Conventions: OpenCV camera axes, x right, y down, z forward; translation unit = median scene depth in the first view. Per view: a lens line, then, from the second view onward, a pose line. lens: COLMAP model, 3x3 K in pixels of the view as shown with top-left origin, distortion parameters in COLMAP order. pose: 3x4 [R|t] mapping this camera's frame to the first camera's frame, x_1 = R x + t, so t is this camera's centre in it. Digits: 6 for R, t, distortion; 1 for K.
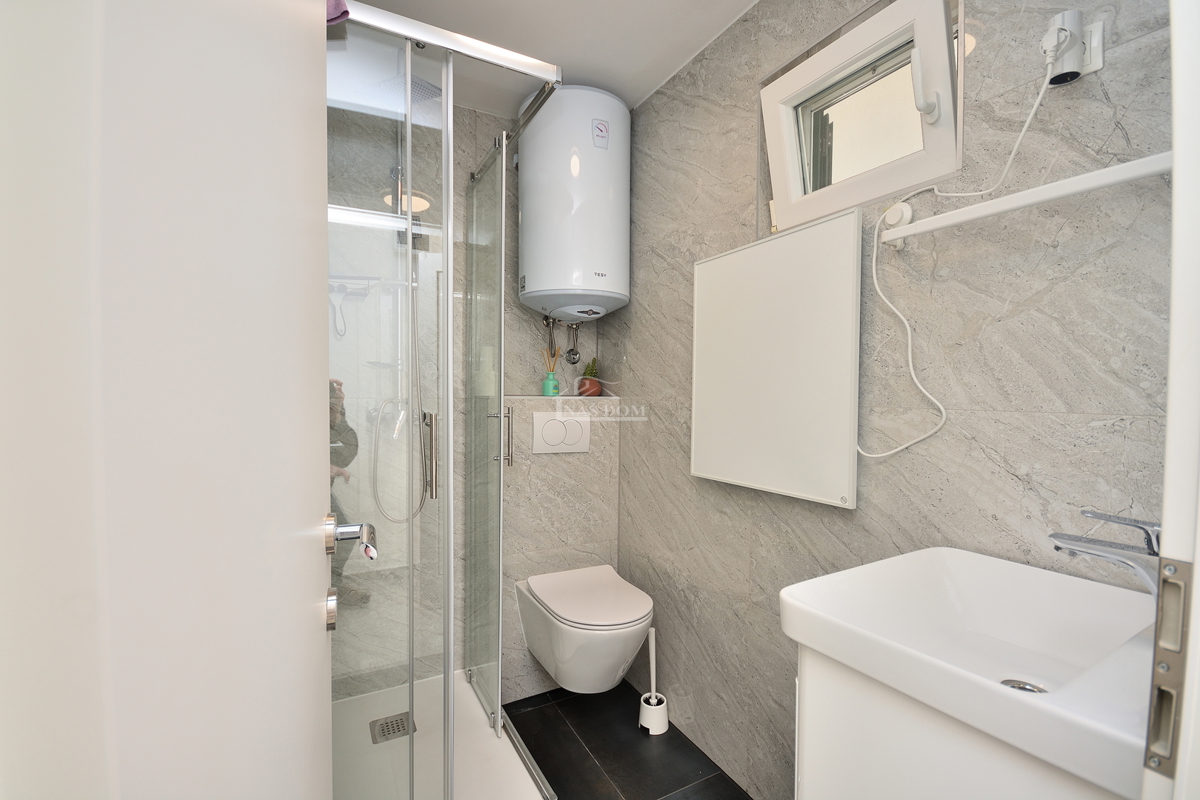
lens RADIAL K [[518.6, 0, 600.0], [0, 518.6, 400.0], [0, 0, 1]] dist [-0.001281, 0.000193]
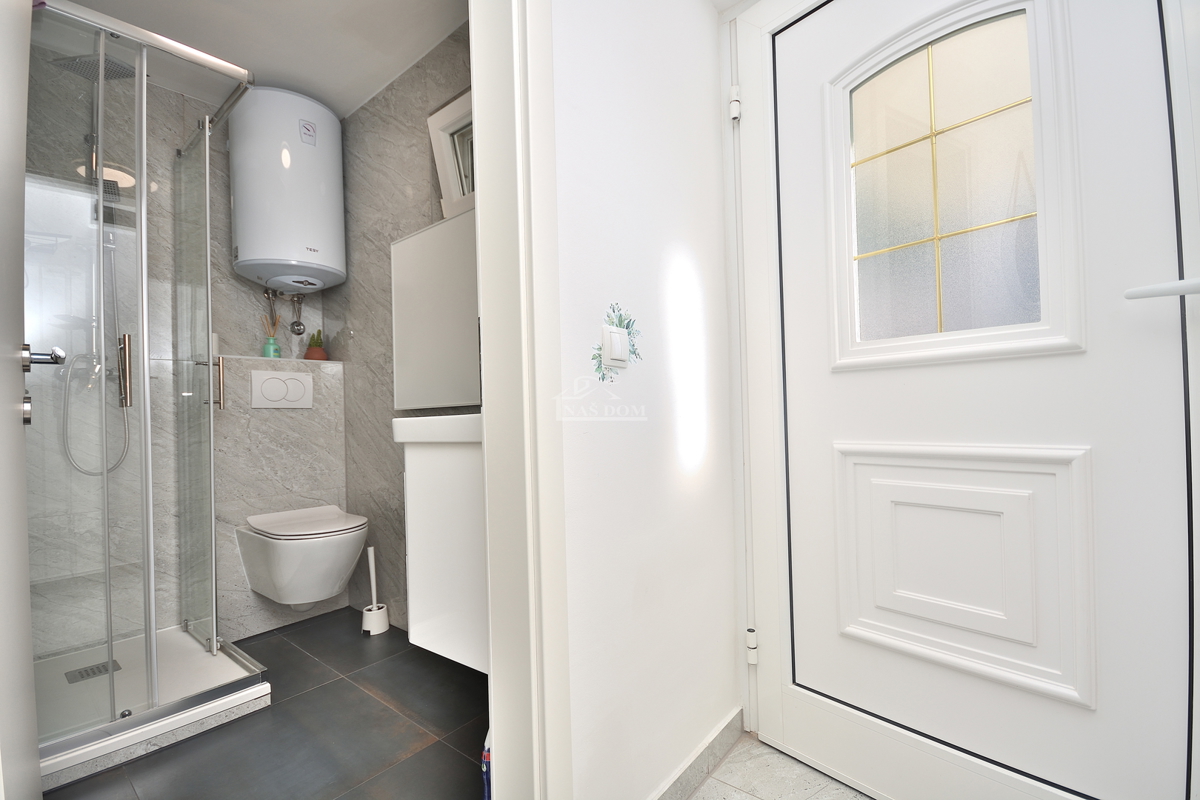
lens RADIAL K [[519.0, 0, 600.0], [0, 519.0, 400.0], [0, 0, 1]] dist [0.012781, -0.010588]
pose [[0.923564, -0.031433, 0.382155, 0.132340], [0.049599, 0.998055, -0.037776, 0.165912], [-0.380224, 0.053843, 0.923326, -0.305598]]
